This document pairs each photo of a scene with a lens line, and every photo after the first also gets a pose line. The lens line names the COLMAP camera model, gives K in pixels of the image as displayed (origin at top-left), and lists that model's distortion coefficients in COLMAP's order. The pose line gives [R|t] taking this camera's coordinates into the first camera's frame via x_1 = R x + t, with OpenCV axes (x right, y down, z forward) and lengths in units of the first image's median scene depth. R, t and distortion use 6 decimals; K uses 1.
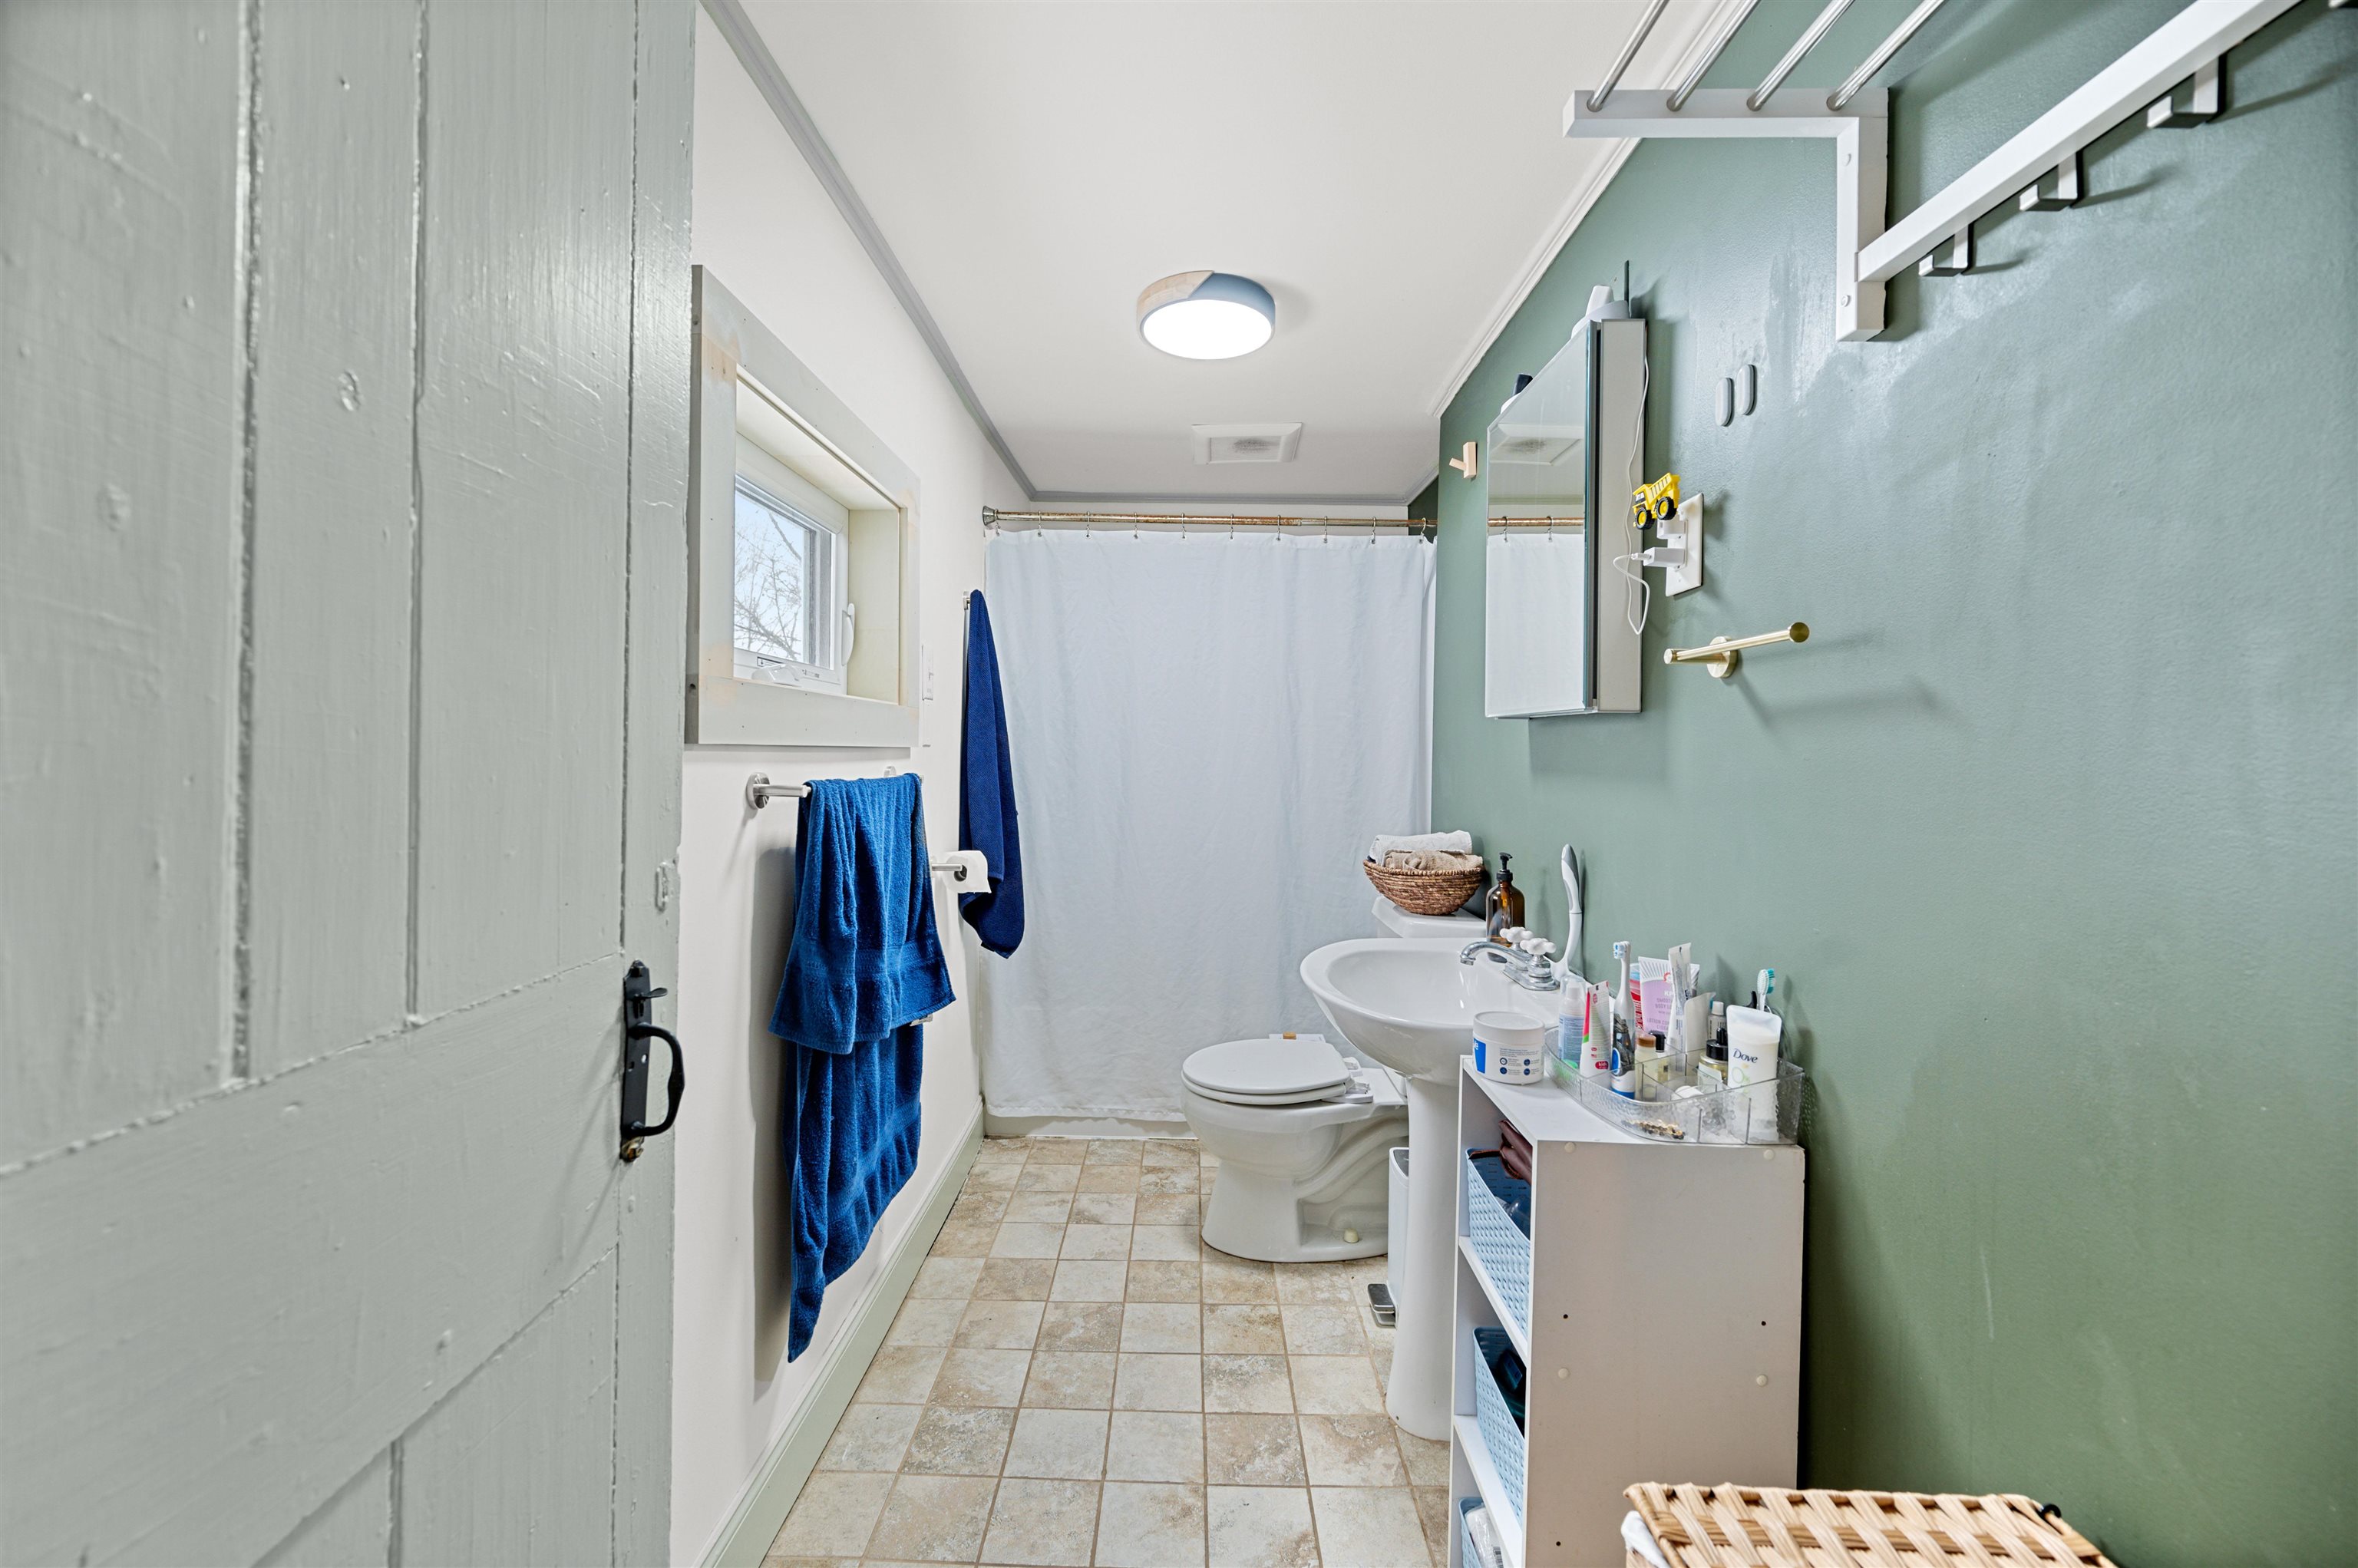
lens RADIAL K [[936.8, 0, 1175.1], [0, 936.8, 758.7], [0, 0, 1]] dist [0.000925, 0.000009]
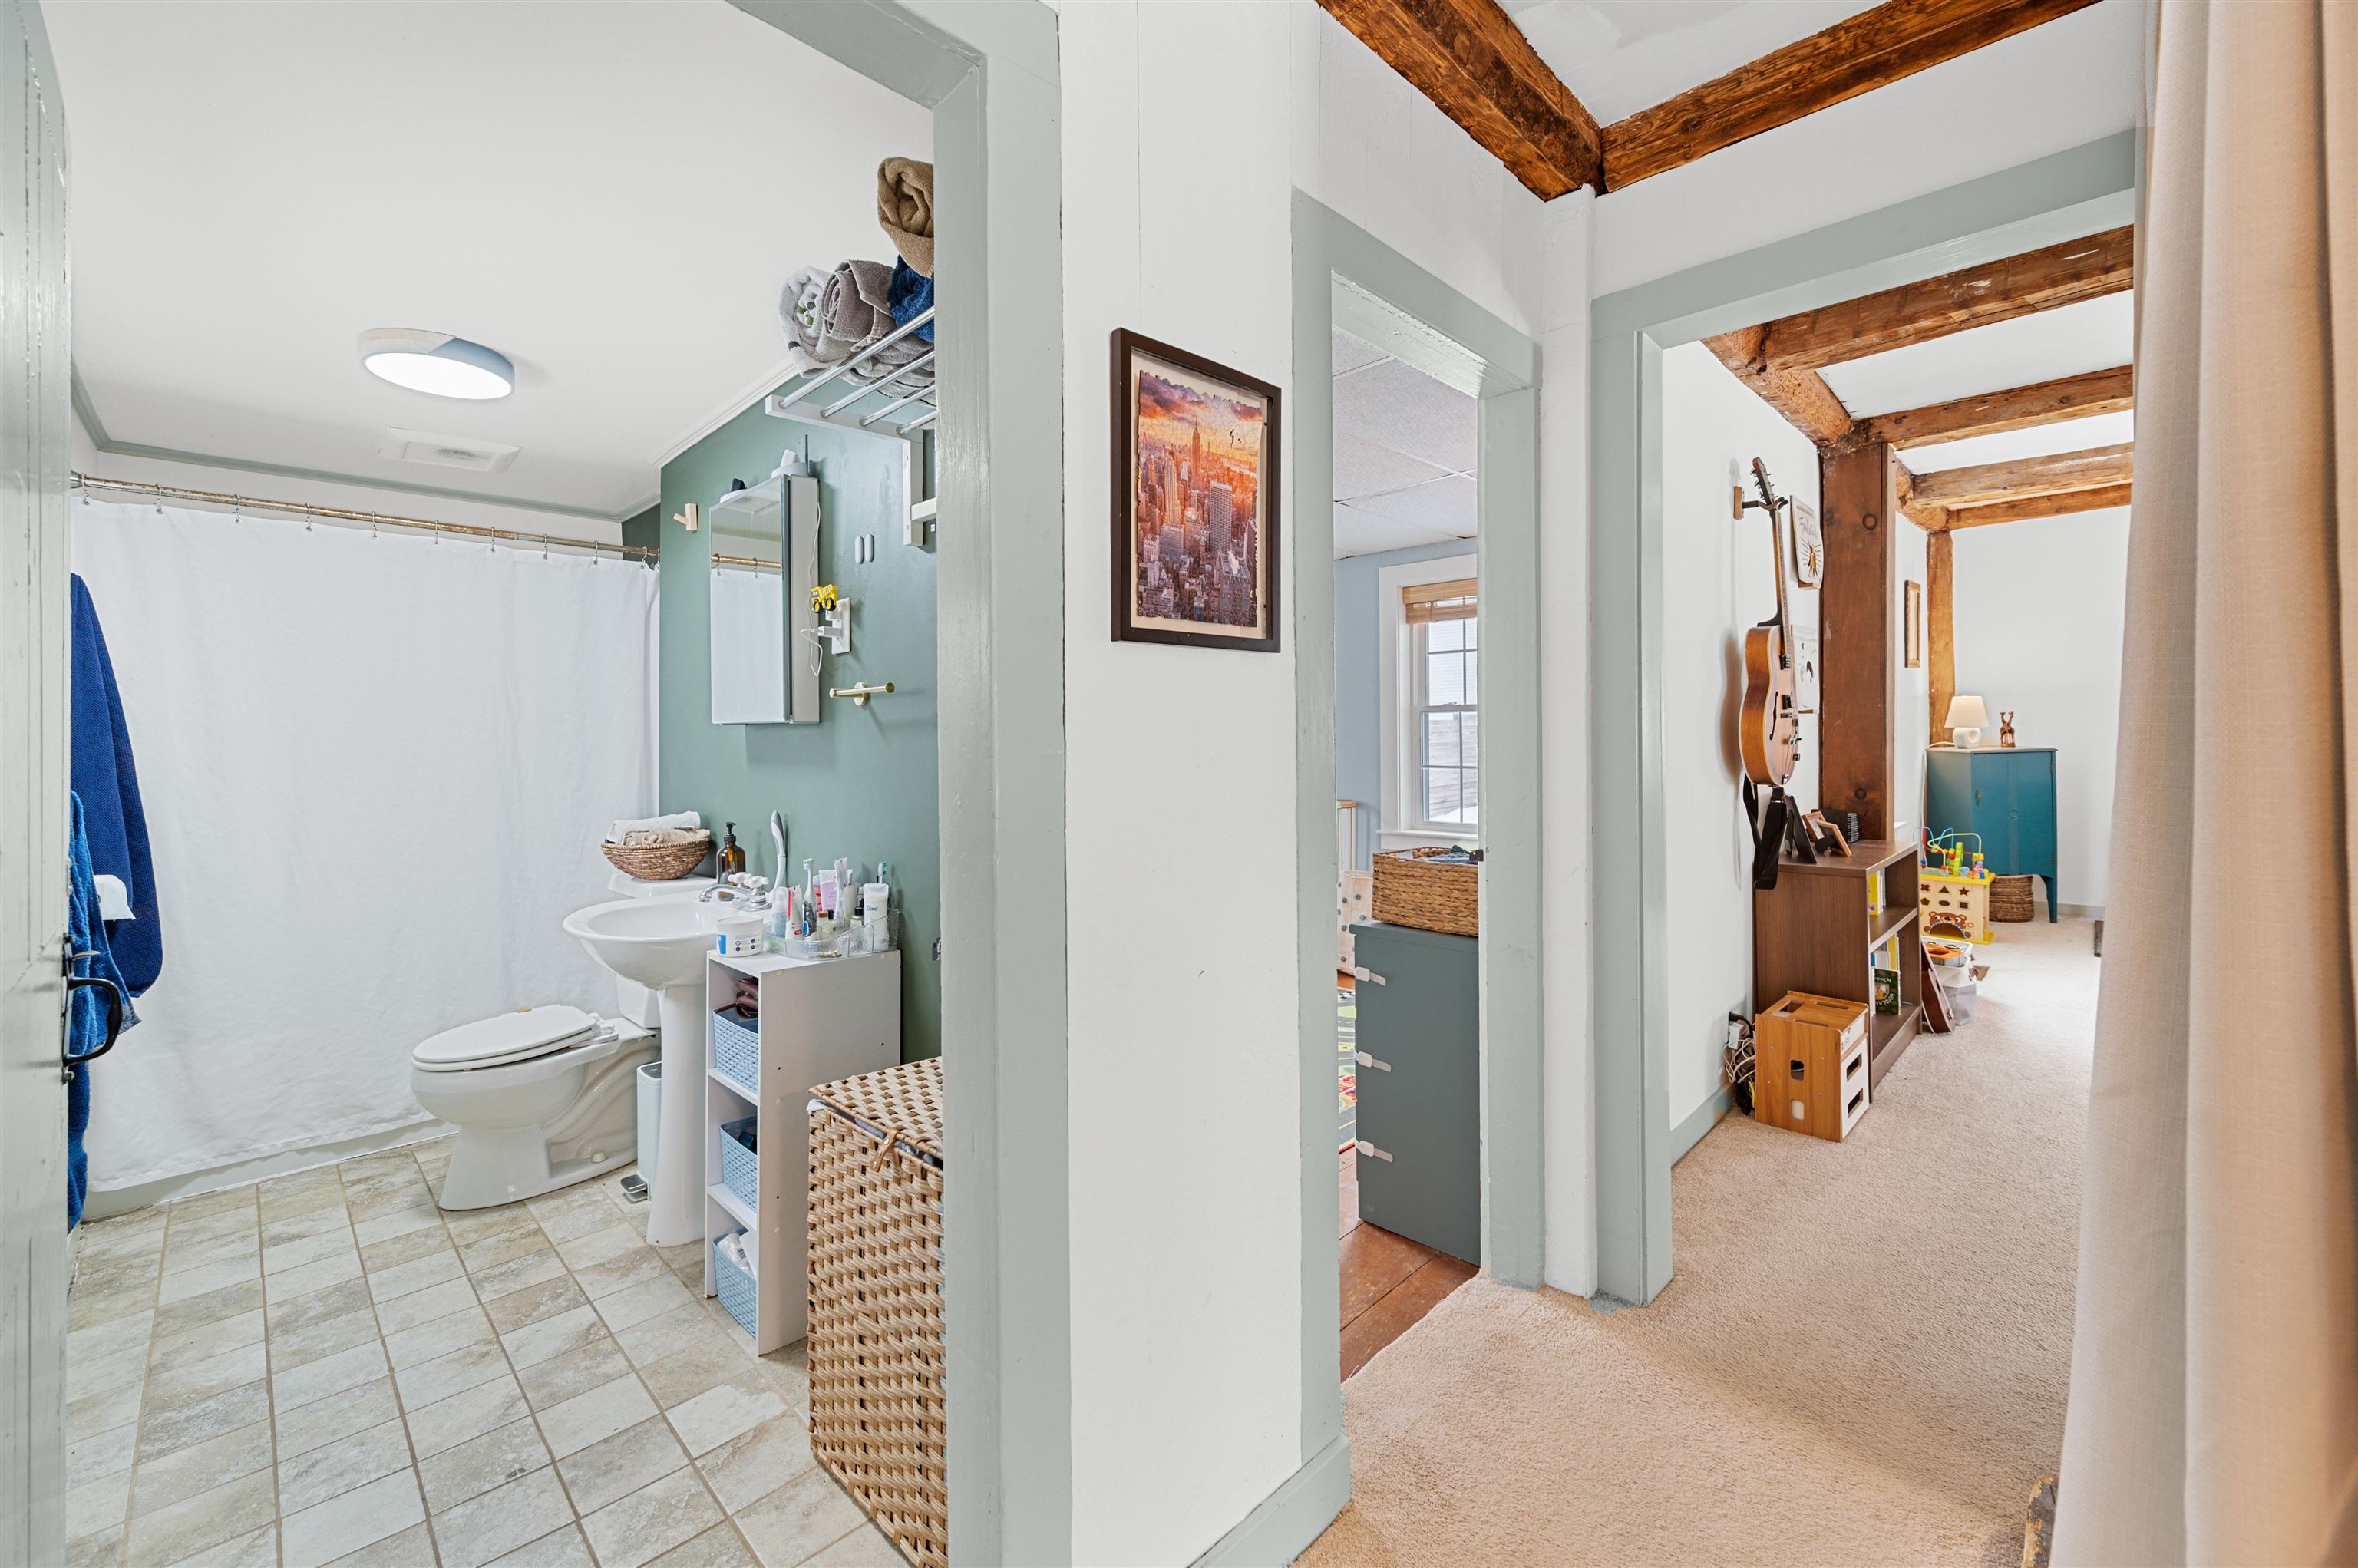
lens RADIAL K [[955.4, 0, 1193.1], [0, 955.4, 722.2], [0, 0, 1]] dist [-0.002412, -0.000082]
pose [[0.687894, -0.005526, 0.725790, -0.206564], [0.025930, 0.999520, -0.016967, -0.005697], [-0.725348, 0.030491, 0.687707, -0.486395]]
